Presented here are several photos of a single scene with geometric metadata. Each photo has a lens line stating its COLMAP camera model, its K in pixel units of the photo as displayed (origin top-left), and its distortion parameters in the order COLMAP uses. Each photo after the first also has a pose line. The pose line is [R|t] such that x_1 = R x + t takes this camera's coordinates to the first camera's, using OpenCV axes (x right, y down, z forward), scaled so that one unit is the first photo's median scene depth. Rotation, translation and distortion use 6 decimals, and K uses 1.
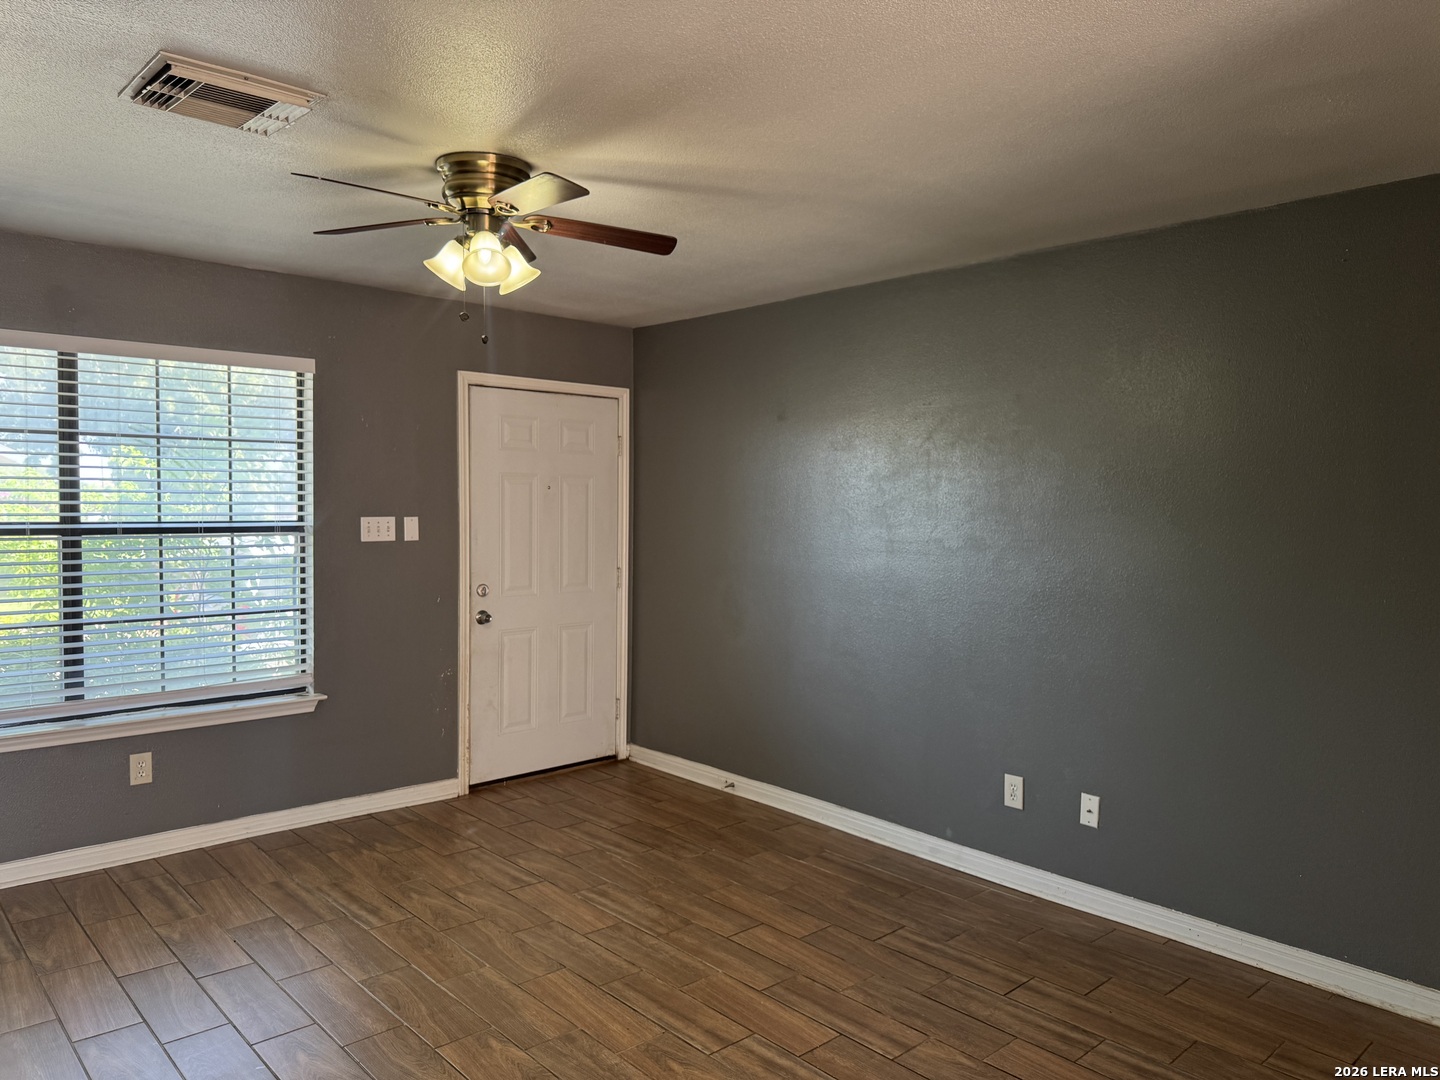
lens RADIAL K [[1018.3, 0, 711.4], [0, 1018.3, 544.8], [0, 0, 1]] dist [0.051259, -0.046944]
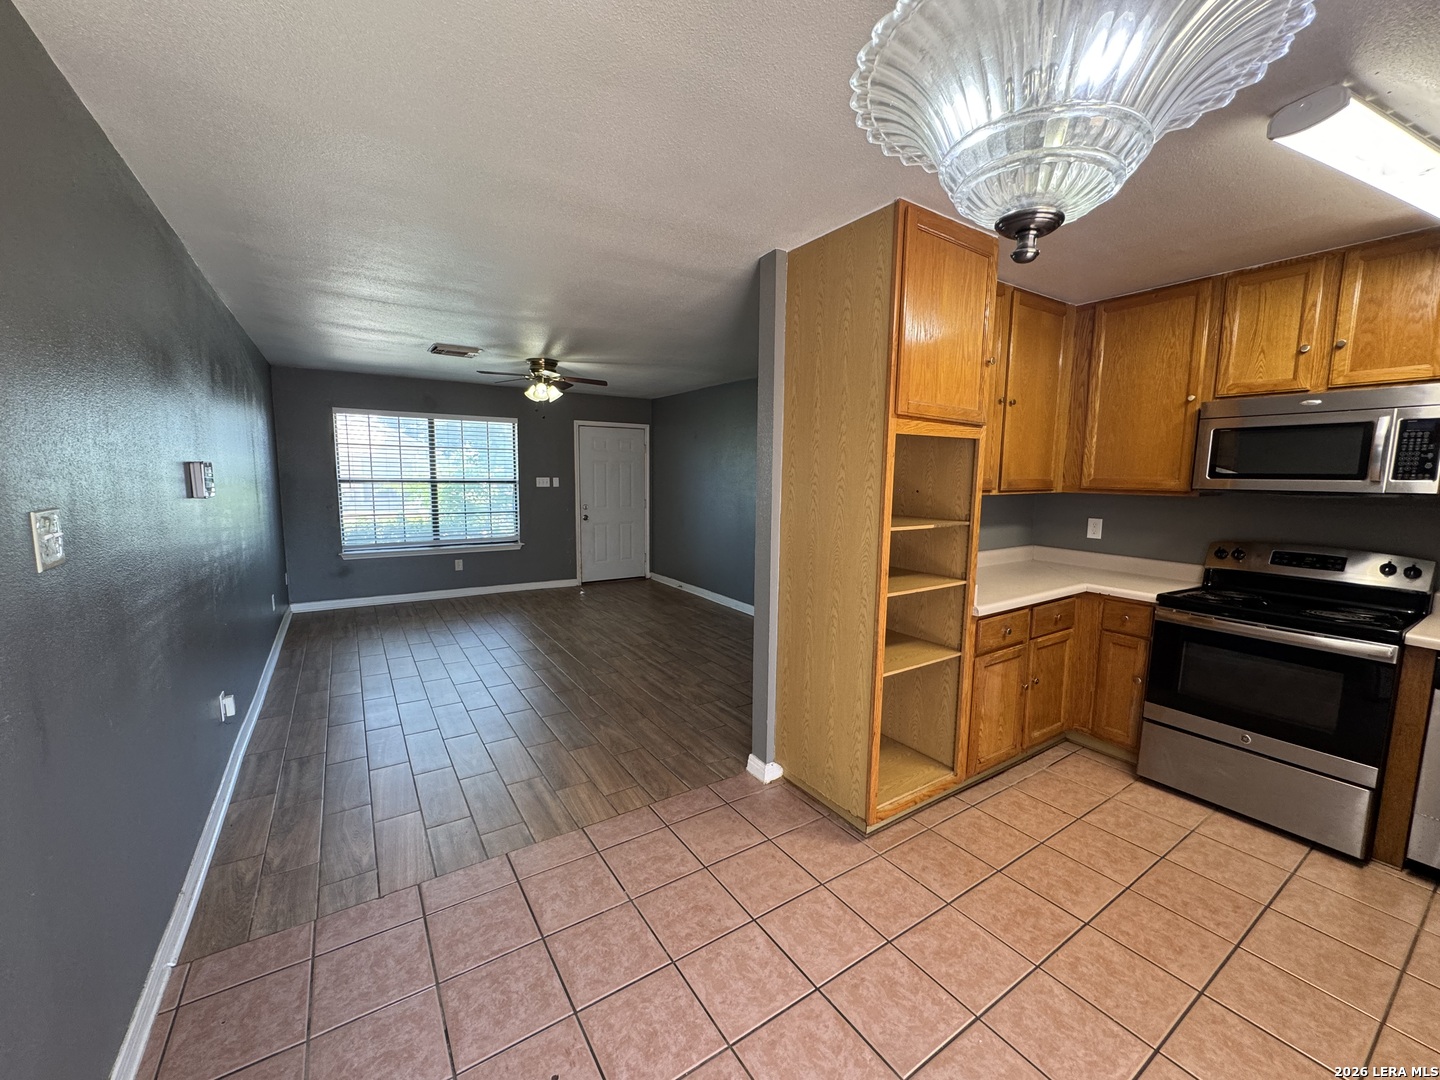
lens RADIAL K [[574.5, 0, 716.6], [0, 574.5, 540.5], [0, 0, 1]] dist [-0.009154, 0.002345]
pose [[0.987694, 0.020842, -0.155003, 0.391619], [-0.009953, 0.997448, 0.070702, 0.028765], [0.156081, -0.068289, 0.985381, -0.445923]]
